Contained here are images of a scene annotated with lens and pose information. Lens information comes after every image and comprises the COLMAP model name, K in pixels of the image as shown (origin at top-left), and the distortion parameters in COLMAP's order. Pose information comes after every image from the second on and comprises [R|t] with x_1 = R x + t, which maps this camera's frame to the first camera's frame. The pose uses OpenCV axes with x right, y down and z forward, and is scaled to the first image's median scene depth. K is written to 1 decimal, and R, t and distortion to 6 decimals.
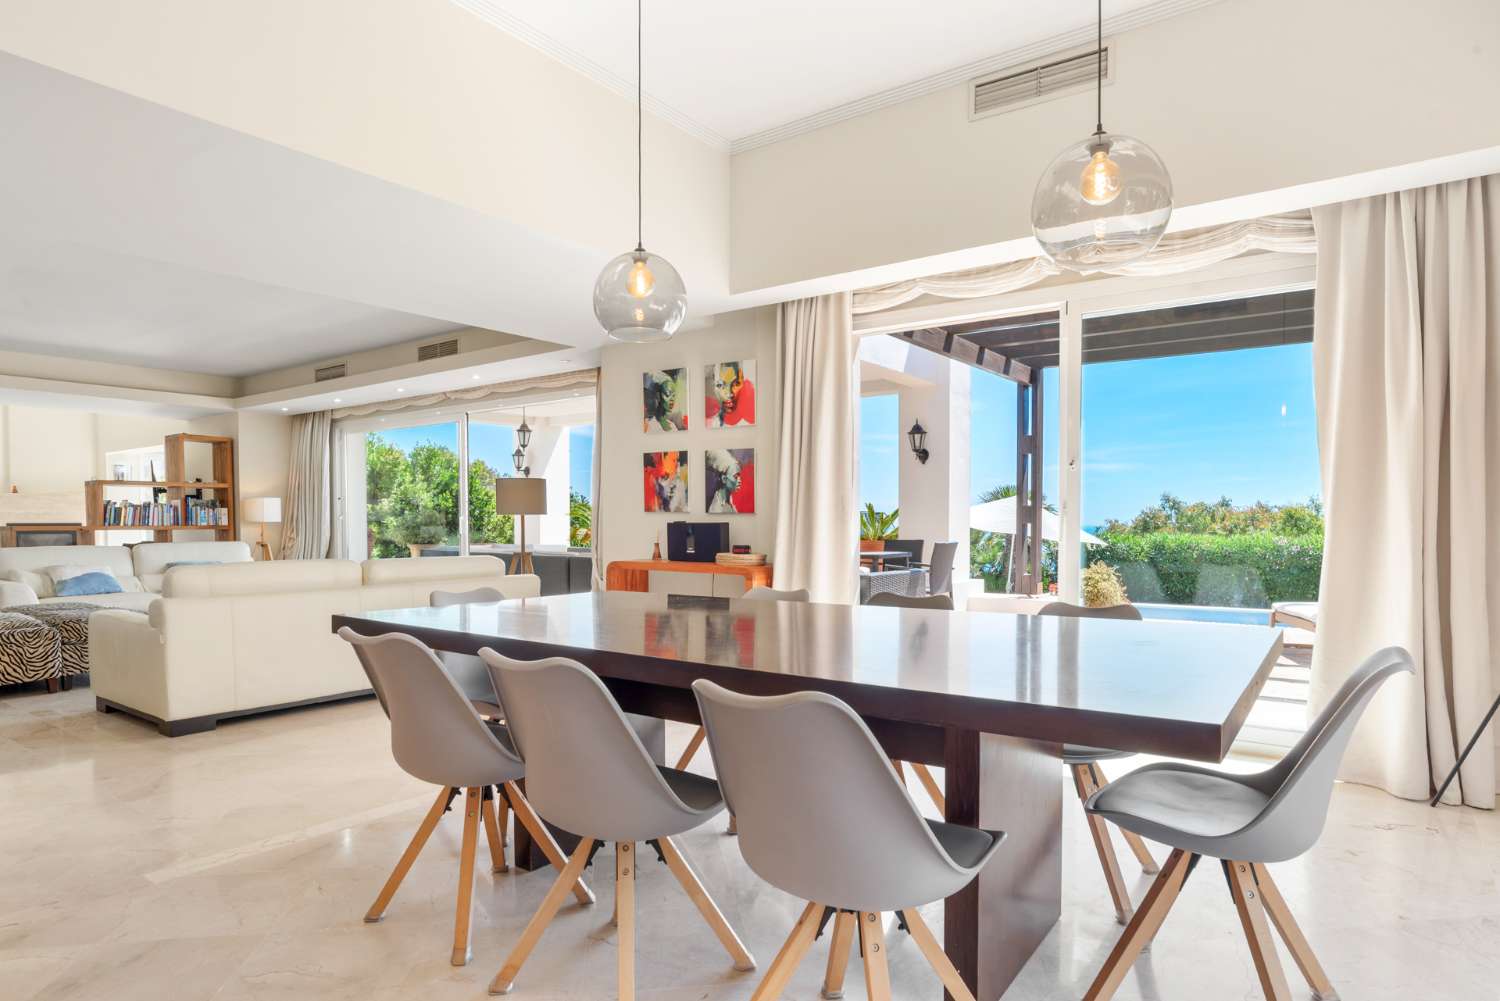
lens RADIAL K [[883.5, 0, 750.8], [0, 883.5, 548.3], [0, 0, 1]] dist [-0.005523, -0.000641]
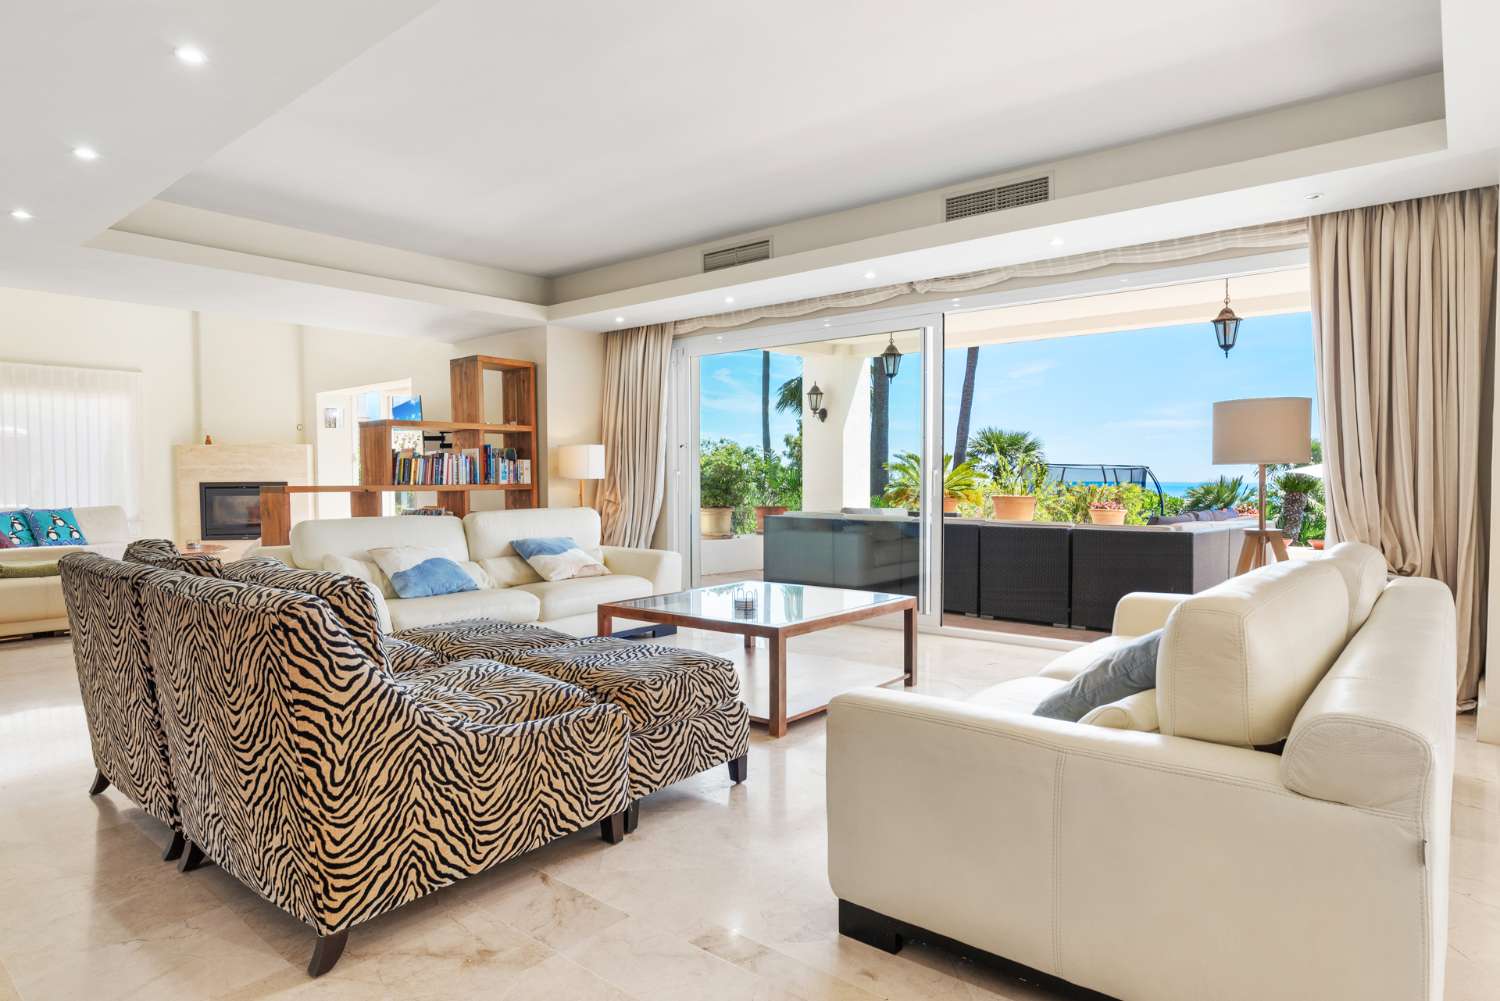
lens RADIAL K [[887.5, 0, 749.5], [0, 887.5, 514.7], [0, 0, 1]] dist [-0.048534, 0.034034]
pose [[0.998442, 0.000630, -0.055792, -0.629034], [-0.000050, 0.999946, 0.010399, -0.014282], [0.055795, -0.010380, 0.998388, 0.483979]]
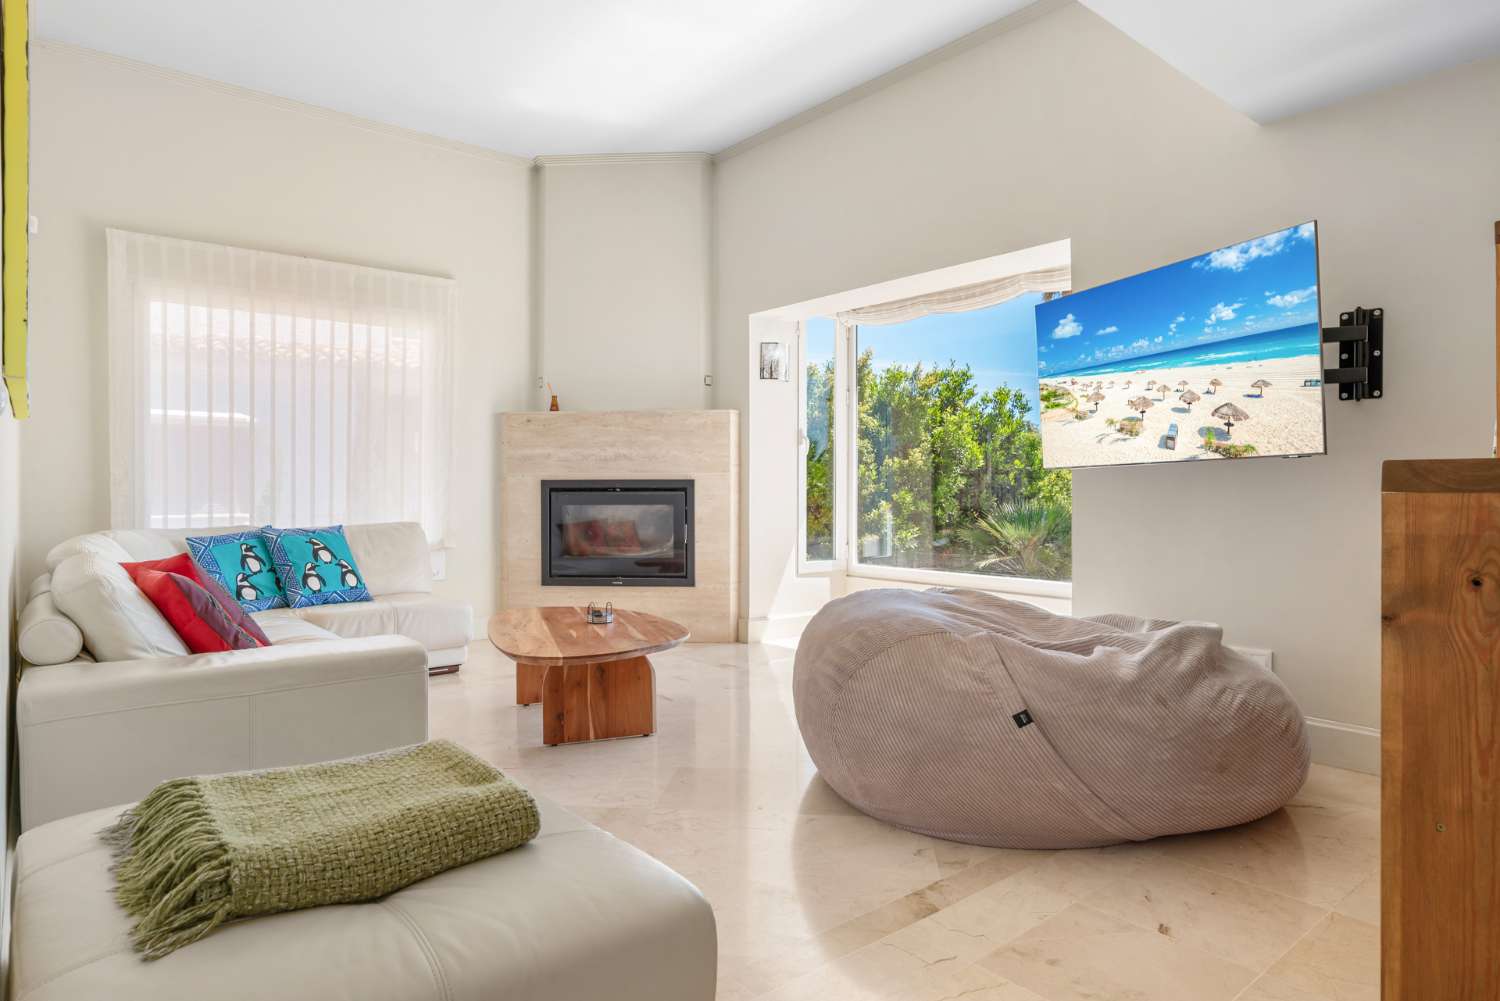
lens RADIAL K [[900.9, 0, 719.5], [0, 900.9, 494.1], [0, 0, 1]] dist [-0.000982, -0.000296]
pose [[0.967912, 0.002757, -0.251273, -1.346480], [-0.009198, 0.999658, -0.024462, -0.022175], [0.251120, 0.025988, 0.967607, 1.220414]]
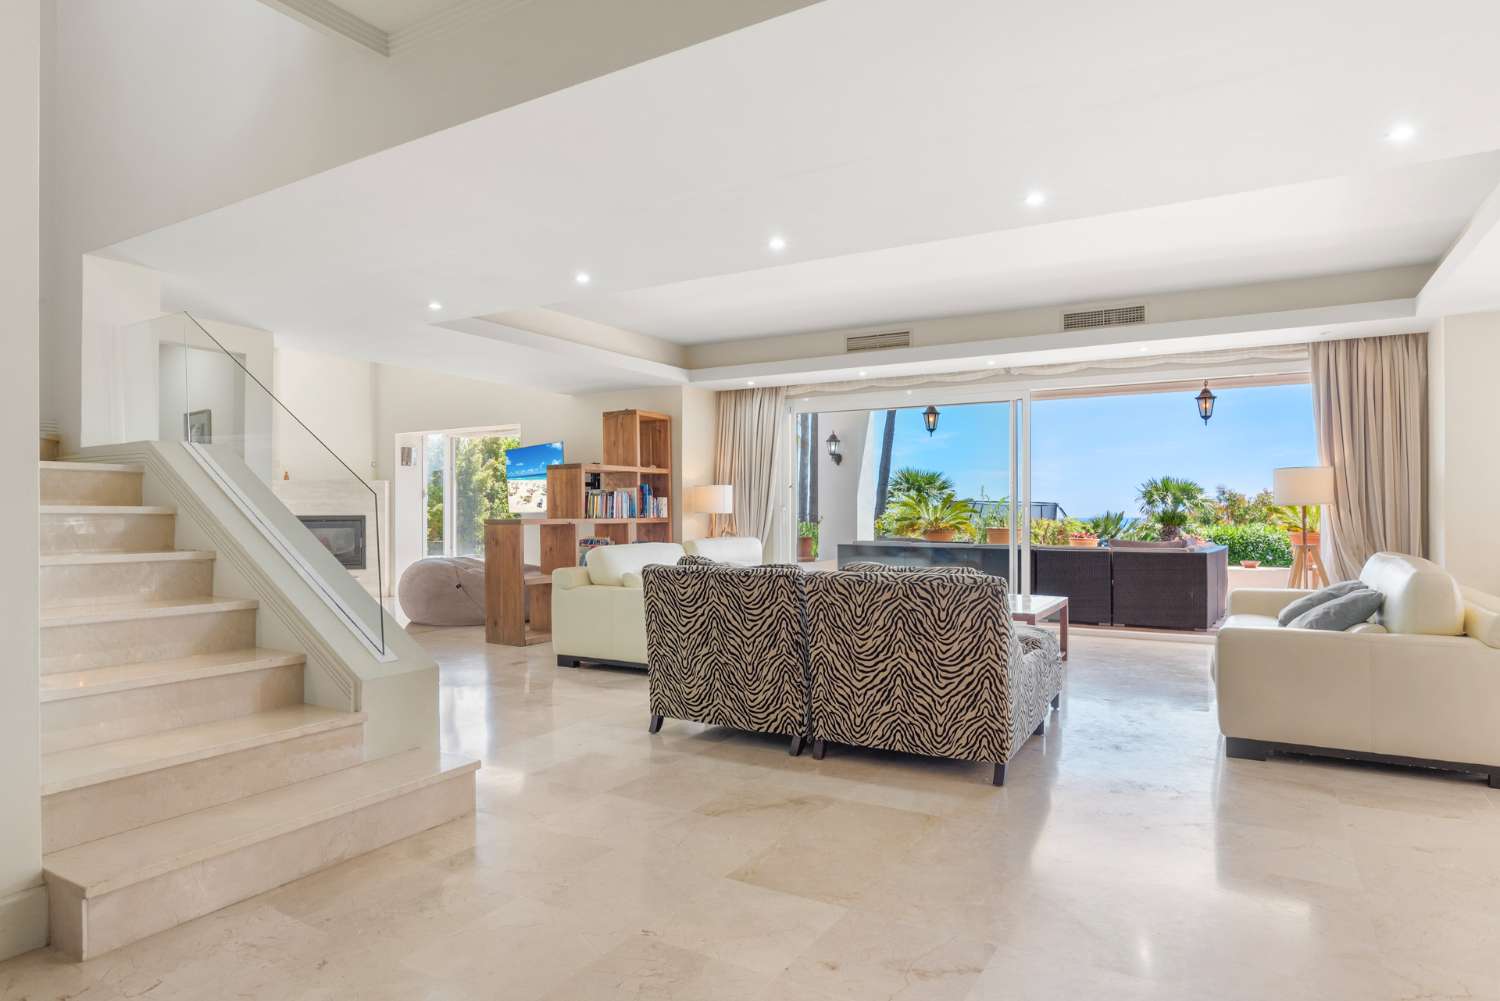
lens RADIAL K [[887.5, 0, 749.5], [0, 887.5, 514.7], [0, 0, 1]] dist [-0.048534, 0.034034]
pose [[0.993430, -0.000137, 0.114439, -1.029317], [0.003442, 0.999583, -0.028682, -0.006730], [-0.114387, 0.028887, 0.993016, 0.229521]]
